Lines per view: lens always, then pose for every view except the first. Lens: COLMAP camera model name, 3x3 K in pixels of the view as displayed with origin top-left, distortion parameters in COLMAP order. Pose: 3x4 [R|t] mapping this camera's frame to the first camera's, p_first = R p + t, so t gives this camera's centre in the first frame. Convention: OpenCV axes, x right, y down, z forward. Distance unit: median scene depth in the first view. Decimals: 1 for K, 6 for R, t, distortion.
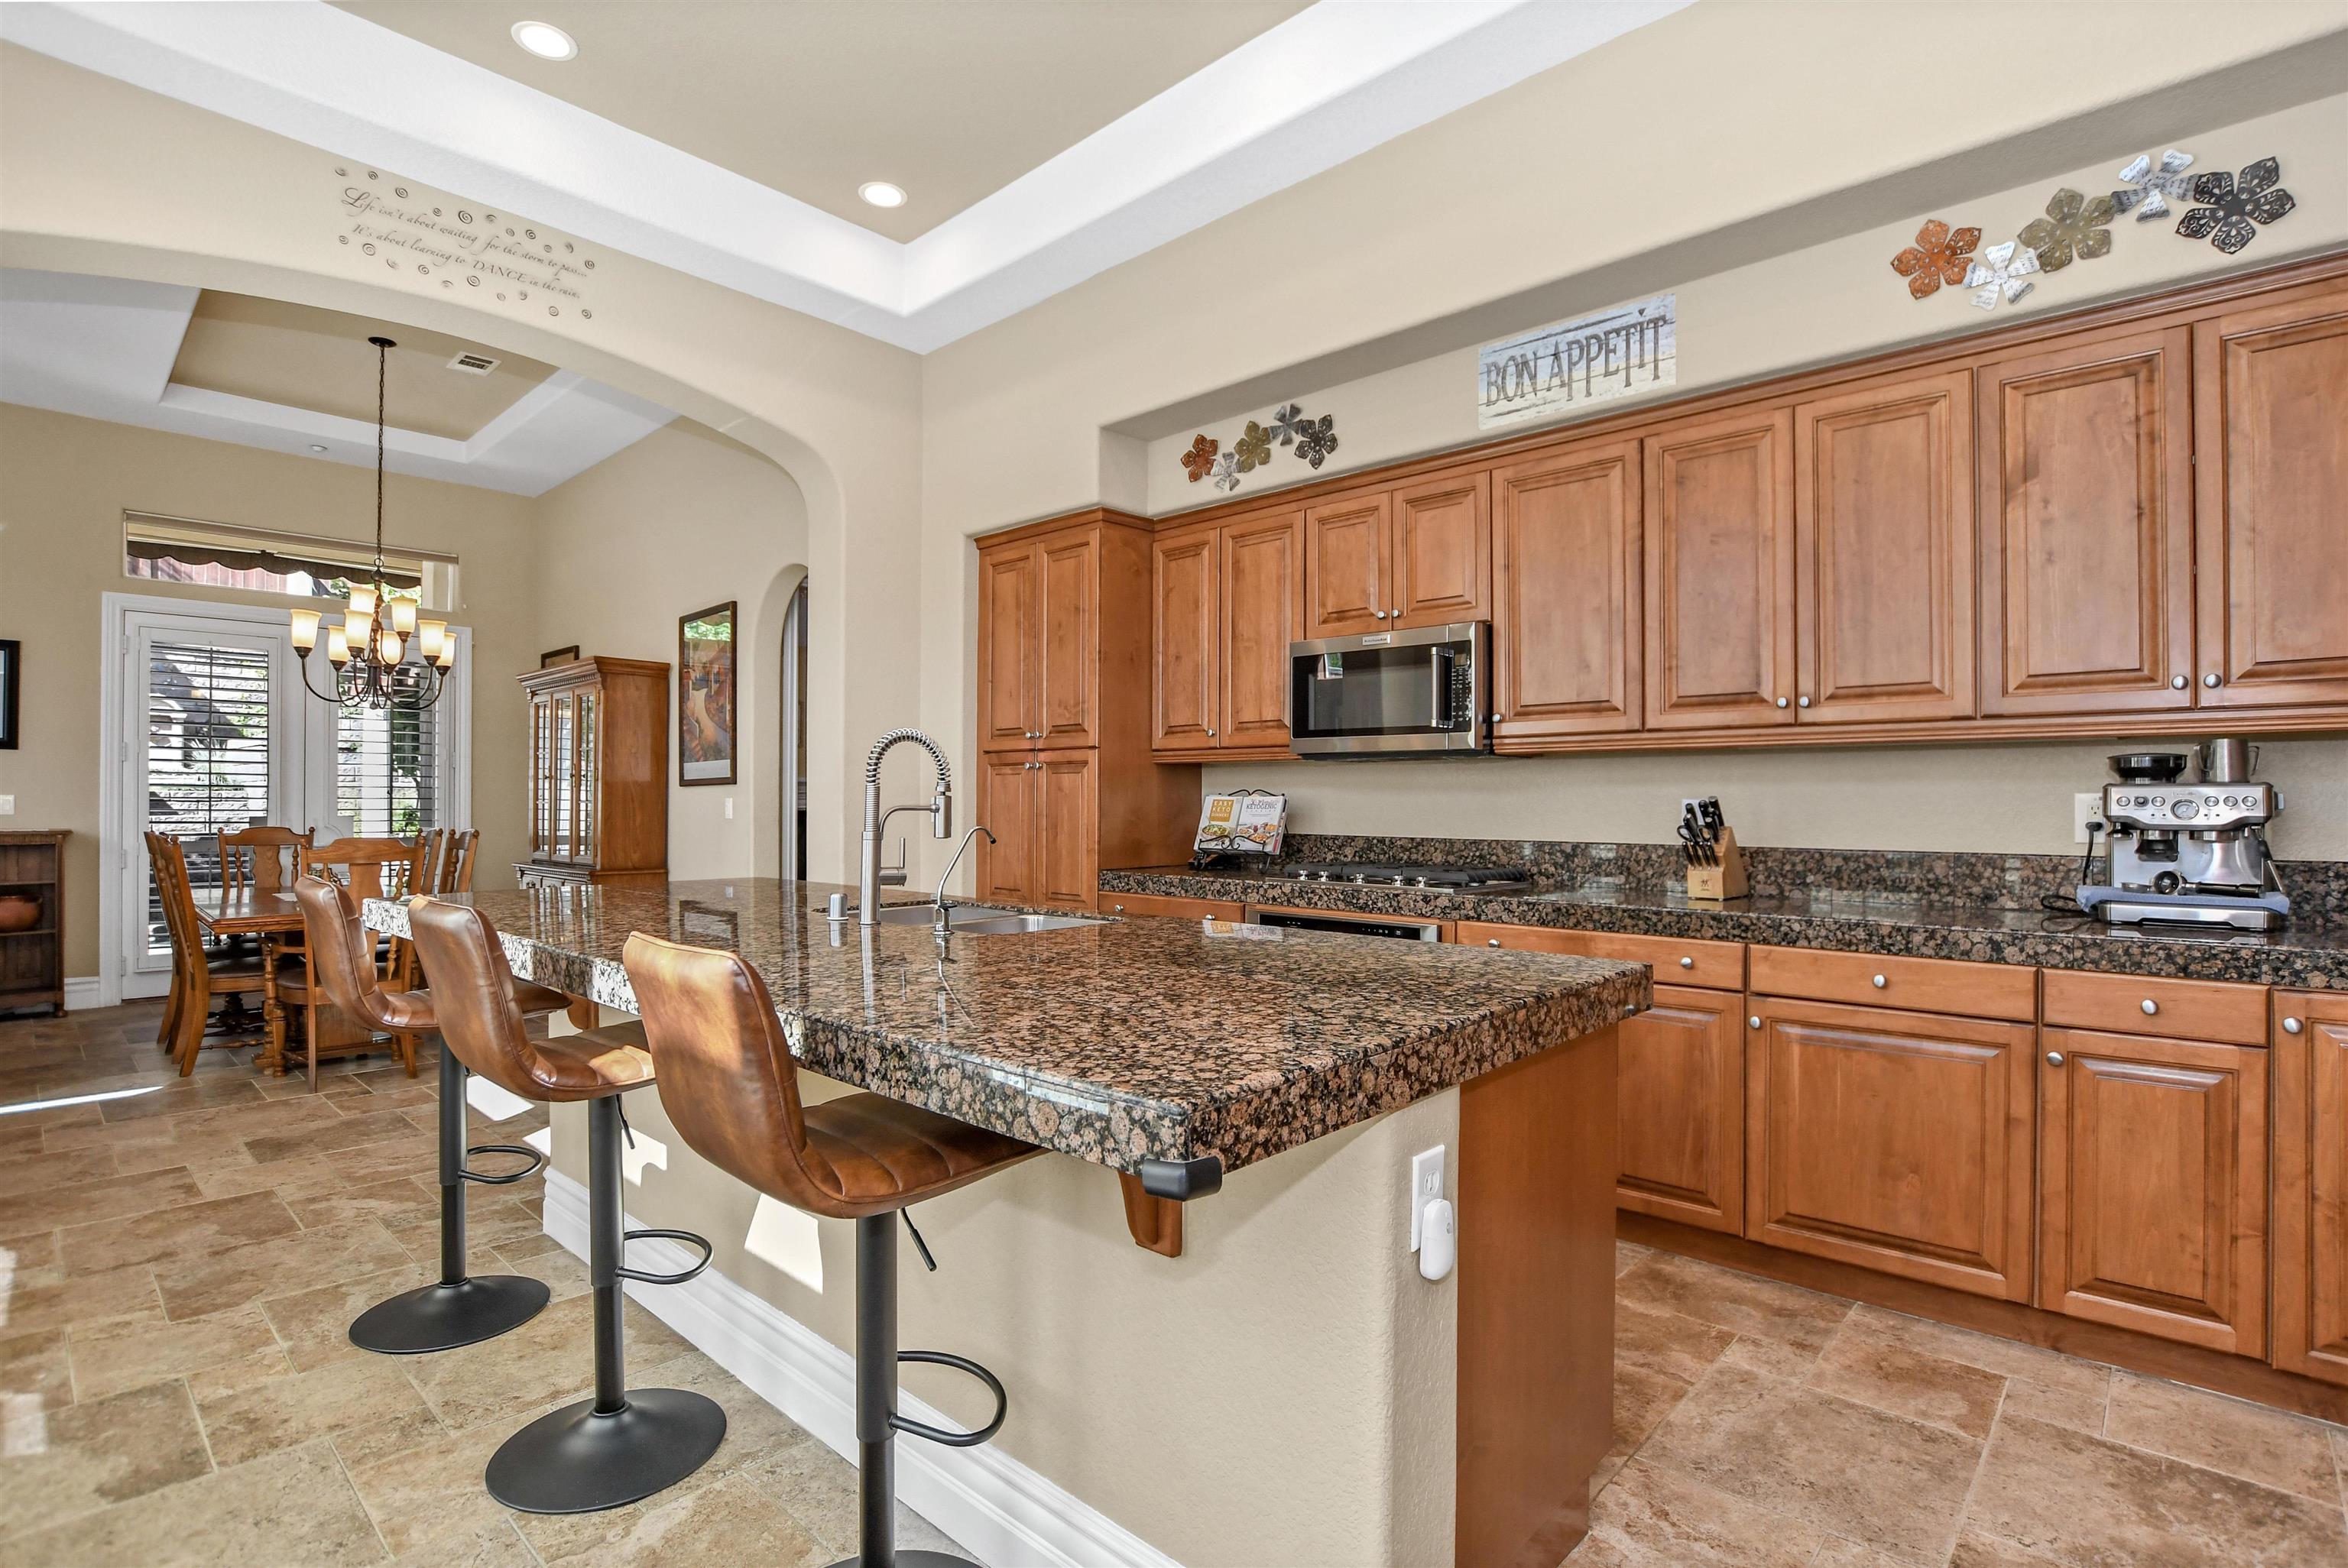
lens RADIAL K [[1092.1, 0, 1173.8], [0, 1092.1, 791.3], [0, 0, 1]] dist [-0.028657, 0.004343]
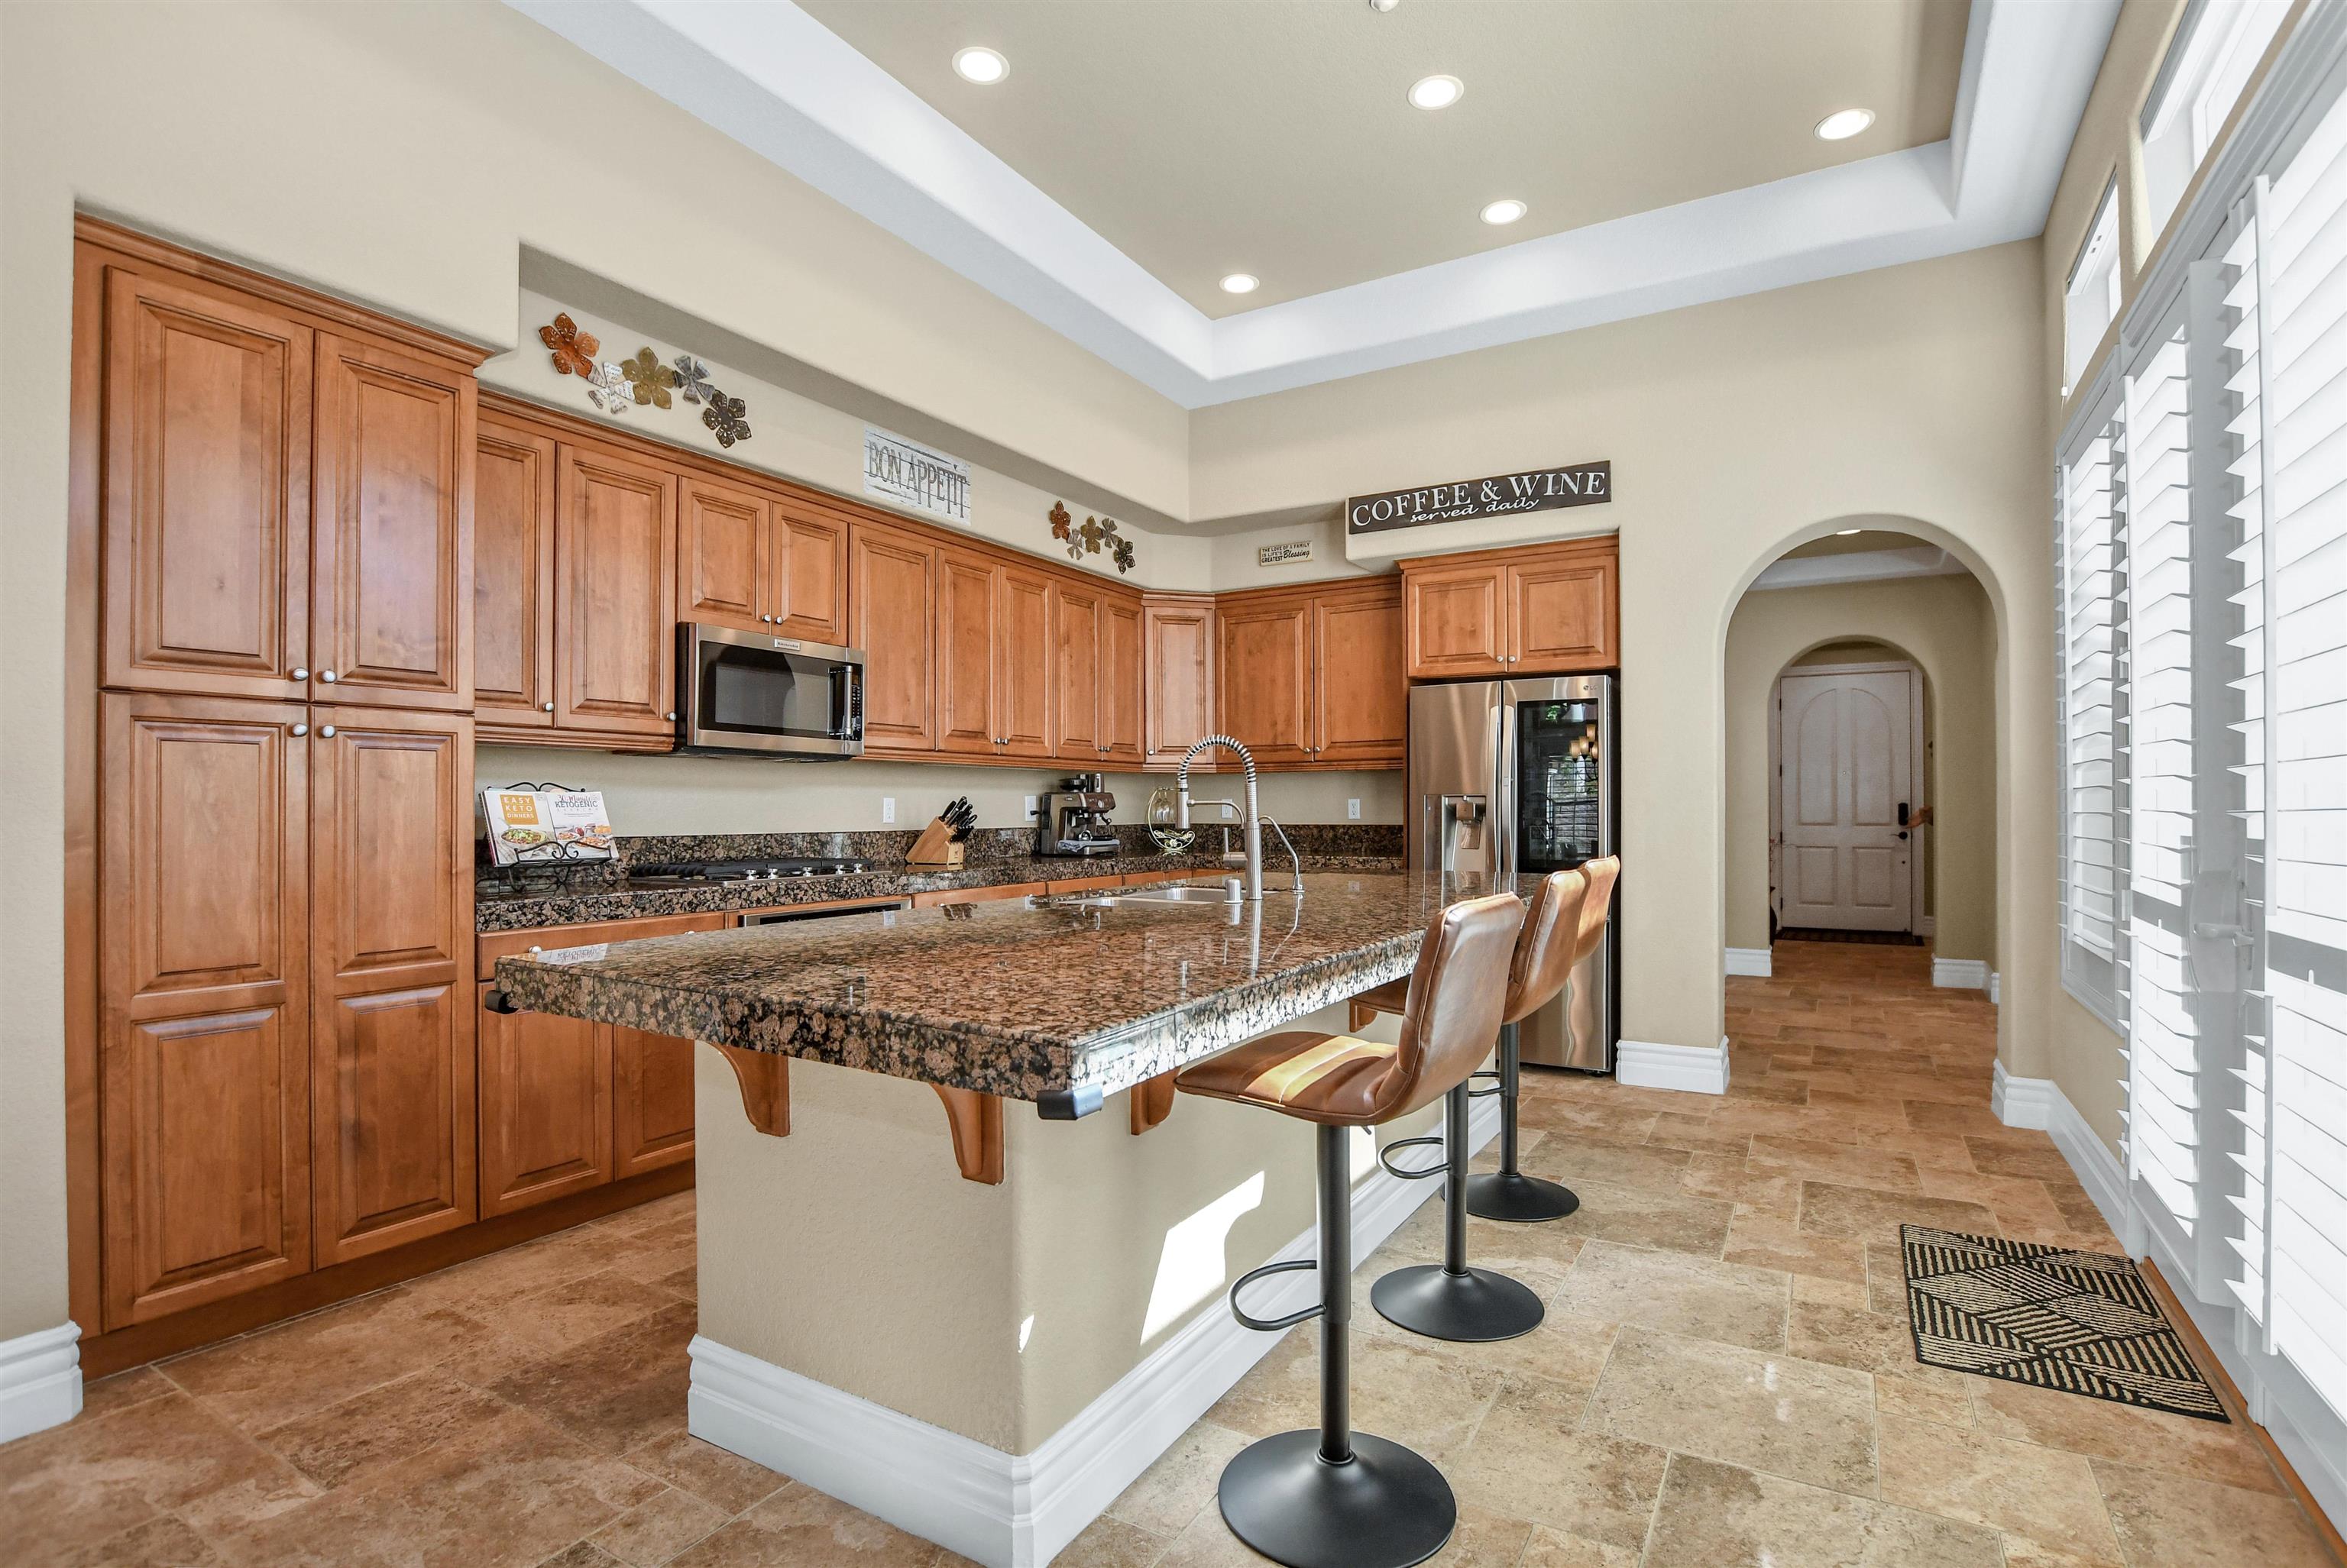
lens RADIAL K [[1123.9, 0, 1170.9], [0, 1123.9, 775.5], [0, 0, 1]] dist [0.000391, -0.000473]
pose [[-0.192870, 0.023075, 0.980953, -0.909053], [-0.010359, 0.999620, -0.025551, 0.010486], [-0.981170, -0.015090, -0.192558, 0.813944]]
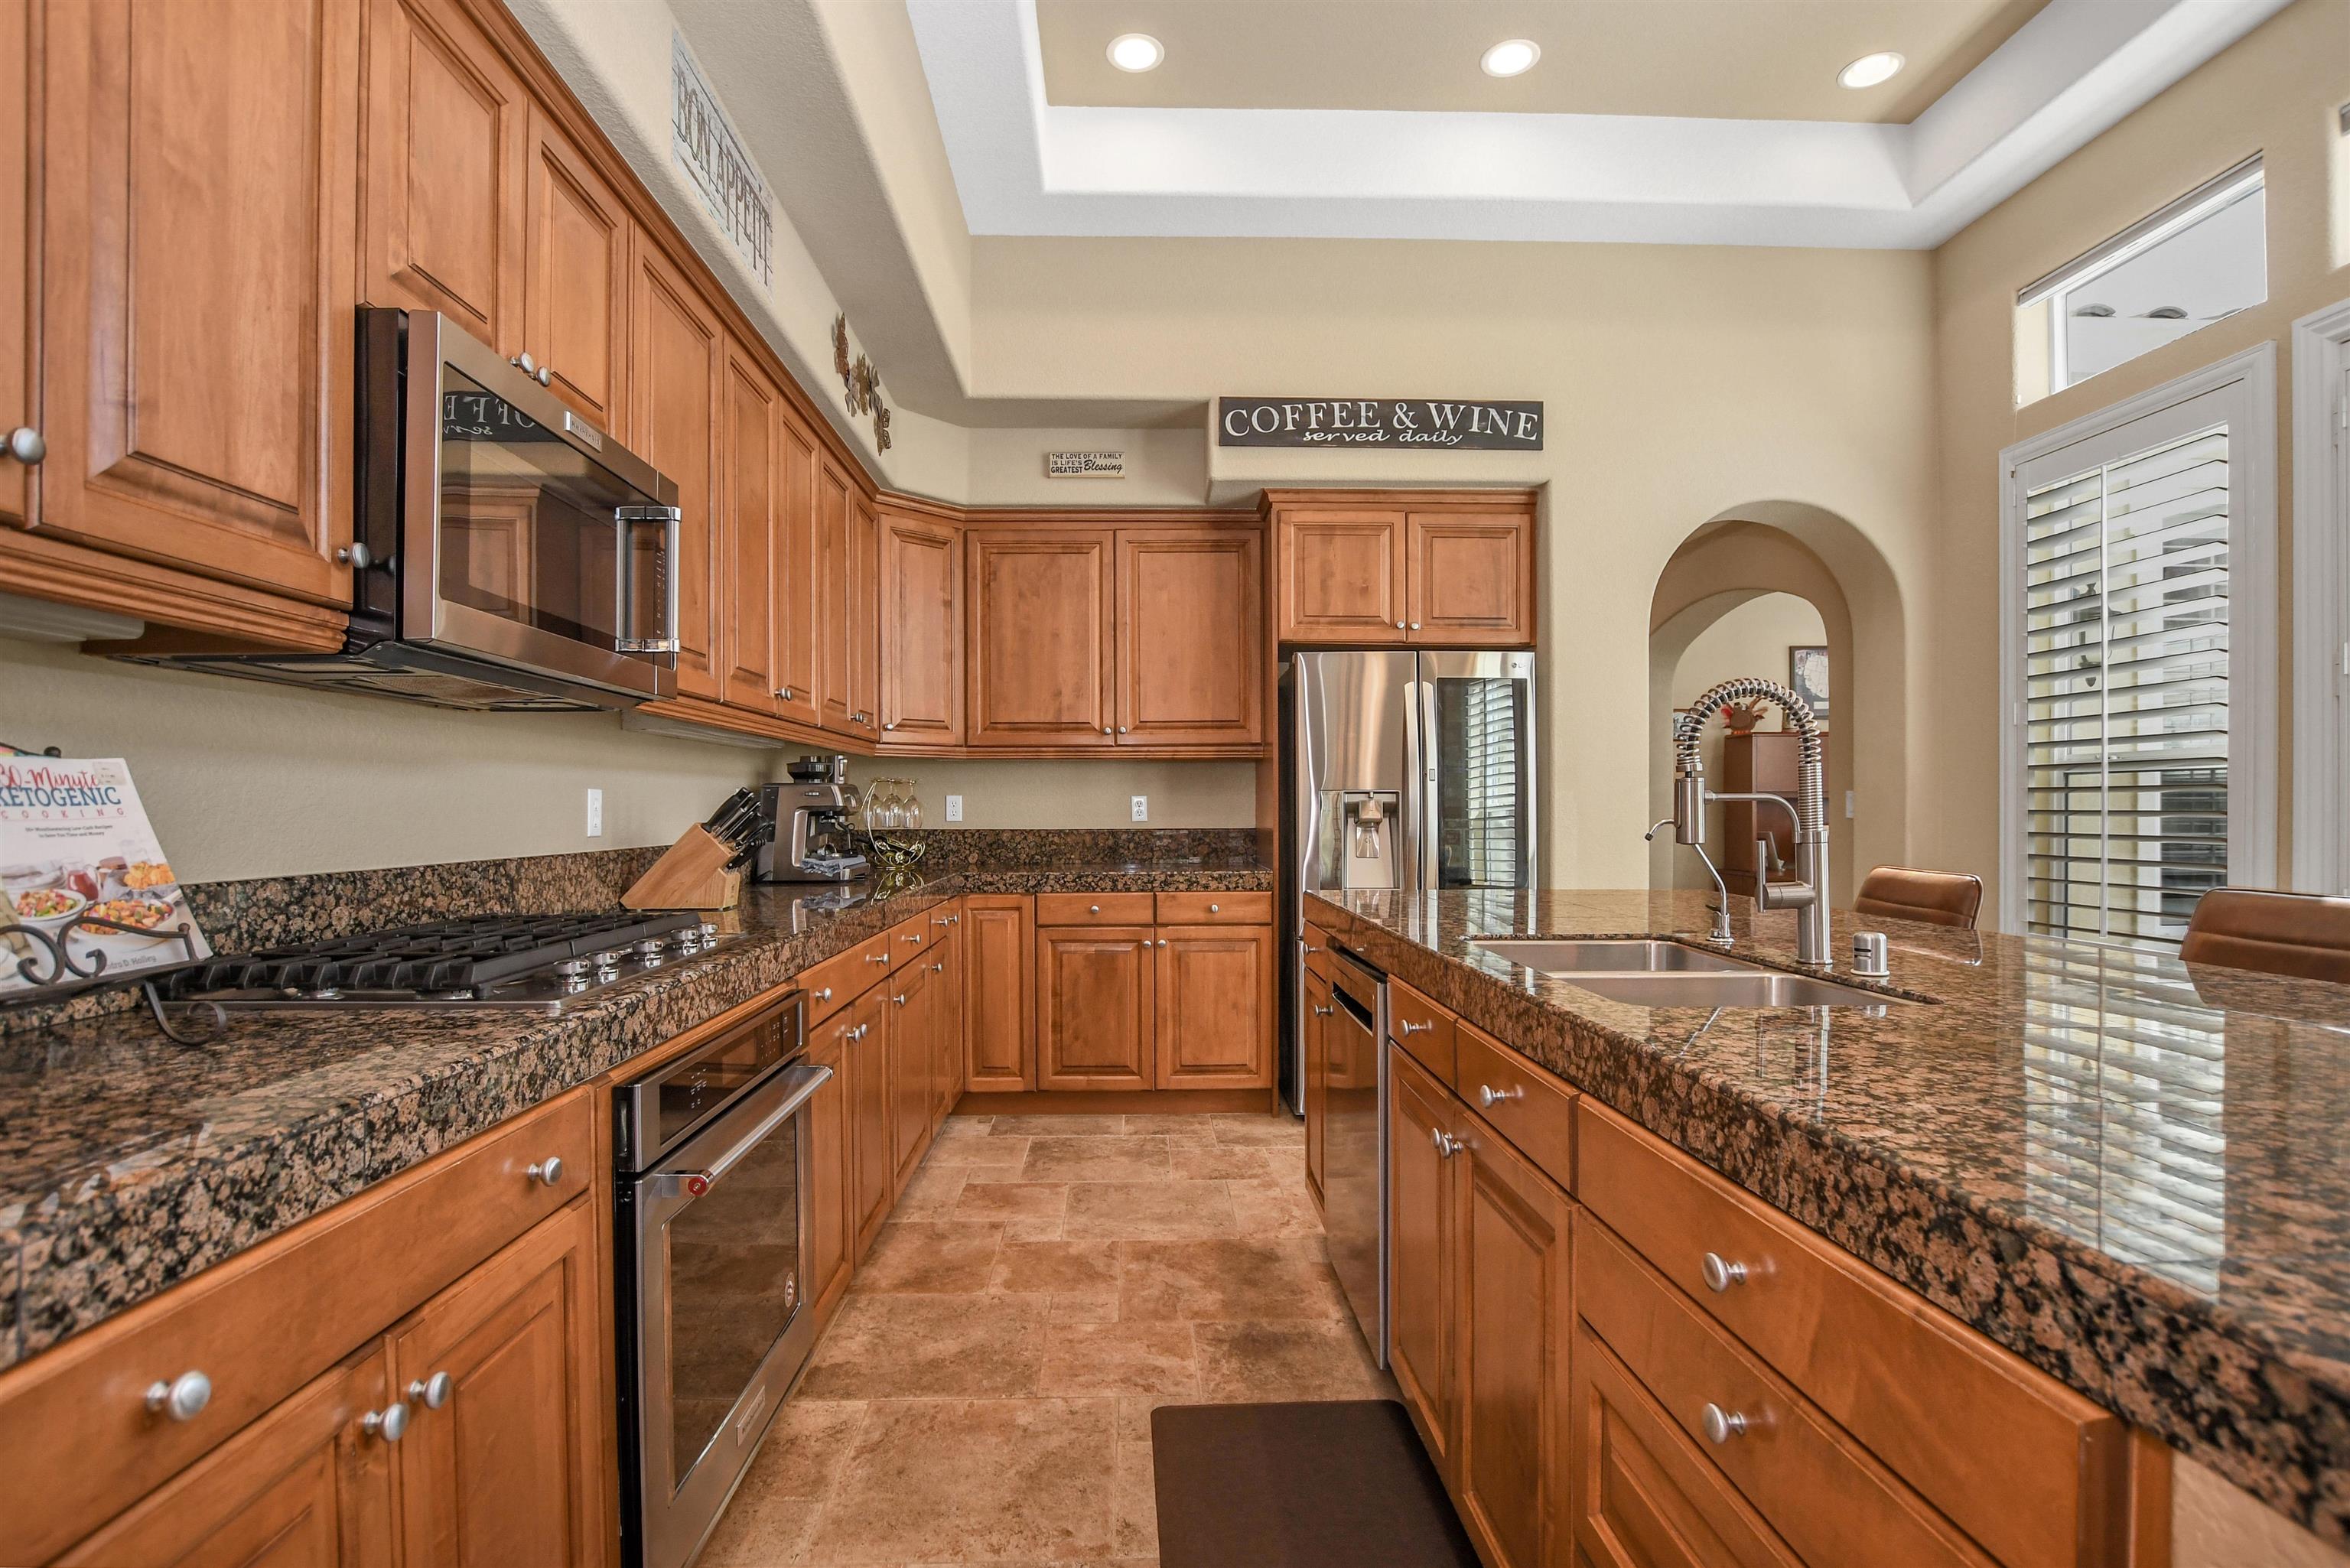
lens RADIAL K [[1123.4, 0, 1142.9], [0, 1123.4, 799.2], [0, 0, 1]] dist [-0.014028, 0.000475]
pose [[-0.687305, 0.001705, 0.726367, -0.302909], [-0.007977, 0.999919, -0.009895, 0.016788], [-0.726325, -0.012595, -0.687236, 1.106490]]
